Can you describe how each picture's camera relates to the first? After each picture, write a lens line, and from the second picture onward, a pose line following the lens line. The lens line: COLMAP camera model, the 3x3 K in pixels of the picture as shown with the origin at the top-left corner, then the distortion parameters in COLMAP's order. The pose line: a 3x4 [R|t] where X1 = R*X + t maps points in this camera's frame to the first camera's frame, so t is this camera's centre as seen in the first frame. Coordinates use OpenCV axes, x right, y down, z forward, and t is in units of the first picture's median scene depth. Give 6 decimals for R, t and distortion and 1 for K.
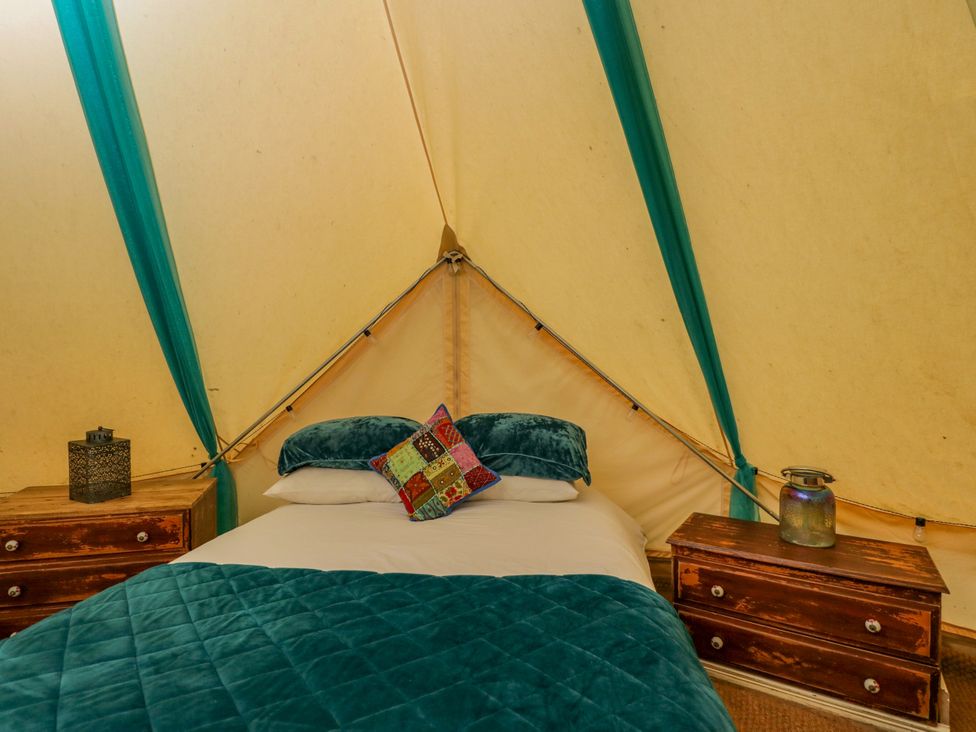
lens RADIAL K [[508.3, 0, 482.1], [0, 508.3, 367.0], [0, 0, 1]] dist [-0.000735, -0.012645]
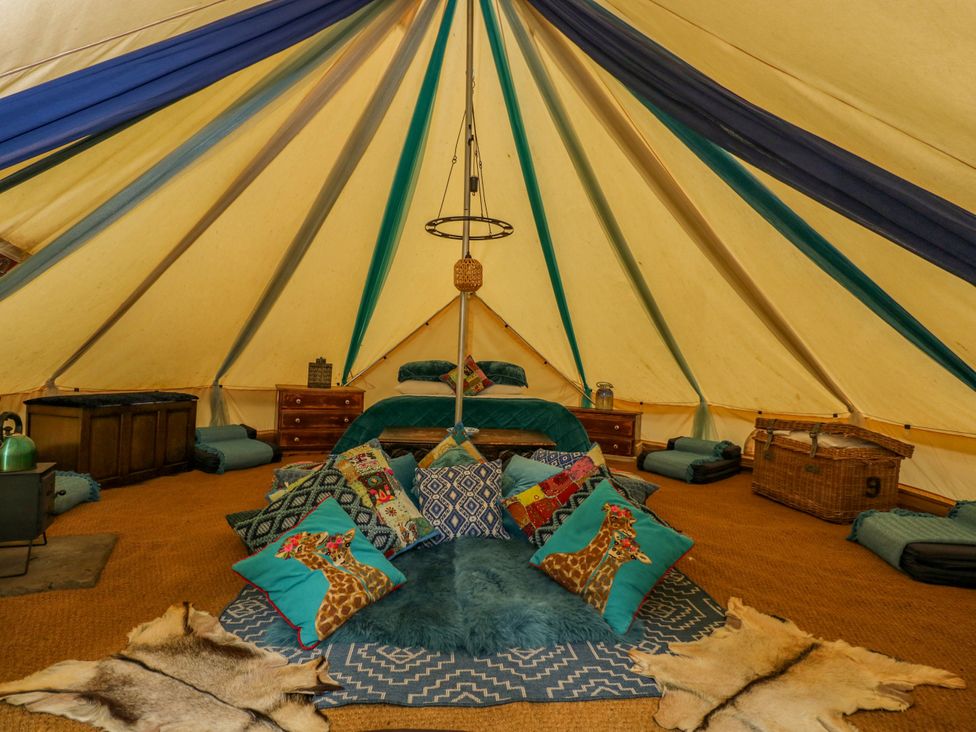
lens RADIAL K [[560.3, 0, 464.9], [0, 560.3, 371.8], [0, 0, 1]] dist [-0.001794, -0.000814]
pose [[0.984937, 0.051292, 0.165130, -0.576587], [-0.051325, 0.998674, -0.004071, 0.175734], [-0.165120, -0.004466, 0.986263, -1.754215]]
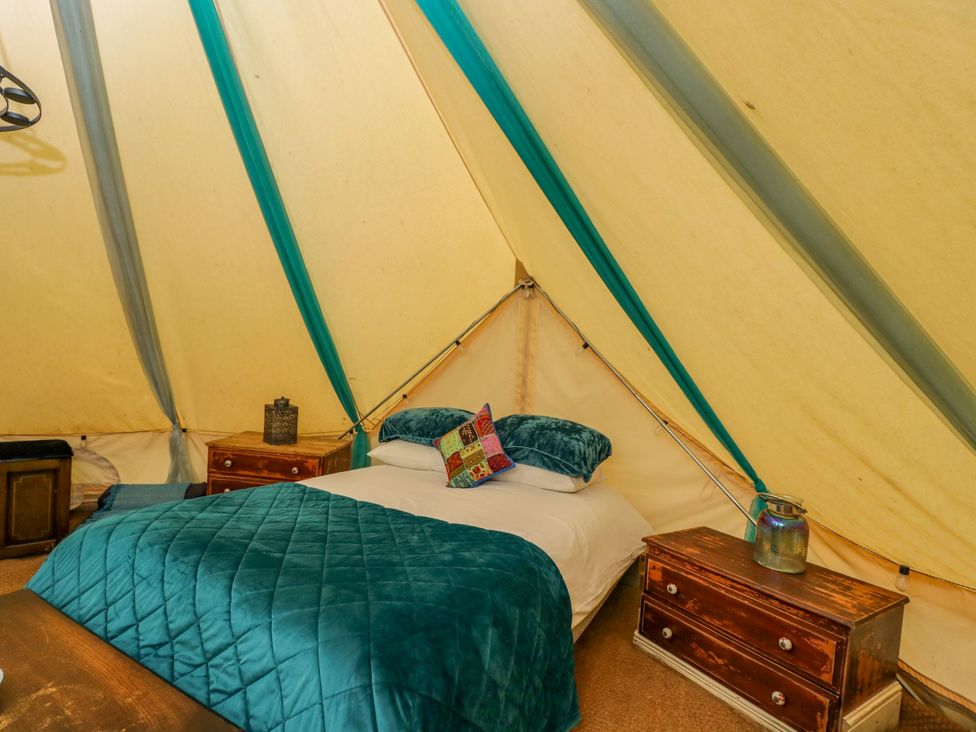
lens RADIAL K [[508.3, 0, 482.1], [0, 508.3, 367.0], [0, 0, 1]] dist [-0.000735, -0.012645]
pose [[0.918342, 0.068441, -0.389826, 0.429794], [-0.067714, 0.997582, 0.015623, -0.039826], [0.389953, 0.012050, 0.920756, -0.200068]]
